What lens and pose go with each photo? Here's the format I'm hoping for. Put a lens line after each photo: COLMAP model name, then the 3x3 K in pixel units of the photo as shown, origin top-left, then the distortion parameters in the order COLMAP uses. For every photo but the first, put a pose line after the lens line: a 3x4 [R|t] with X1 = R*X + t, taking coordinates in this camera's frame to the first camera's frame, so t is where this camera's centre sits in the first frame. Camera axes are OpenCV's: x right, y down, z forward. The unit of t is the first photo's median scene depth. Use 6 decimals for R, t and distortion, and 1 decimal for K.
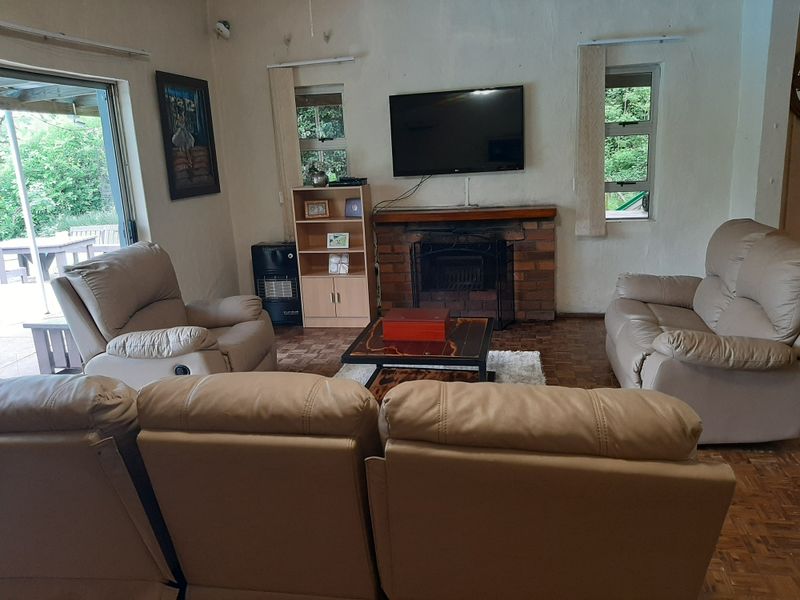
lens RADIAL K [[617.2, 0, 401.0], [0, 617.2, 298.5], [0, 0, 1]] dist [0.046368, -0.072995]
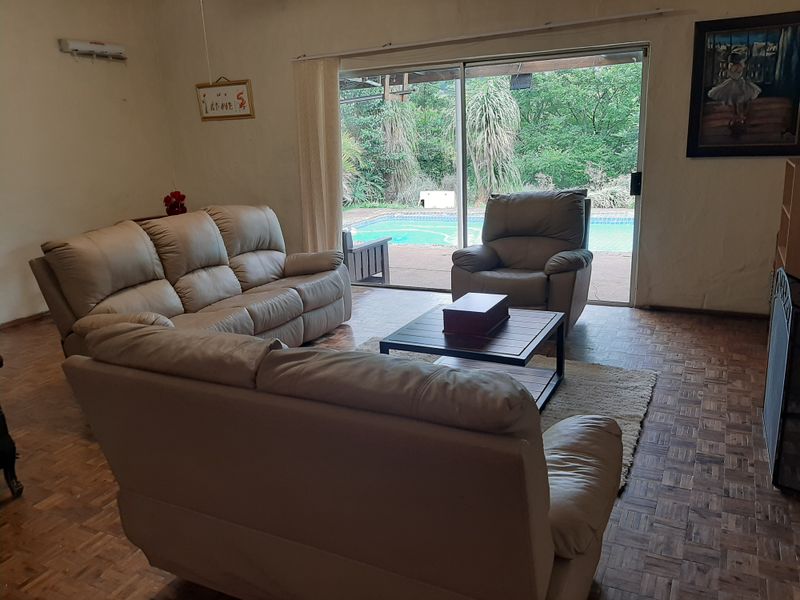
lens RADIAL K [[617.2, 0, 401.3], [0, 617.2, 298.8], [0, 0, 1]] dist [0.046368, -0.072995]
pose [[-0.291499, 0.301386, -0.907852, 0.686812], [-0.175512, 0.916105, 0.360481, -0.222203], [0.940332, 0.264419, -0.214147, 0.824423]]
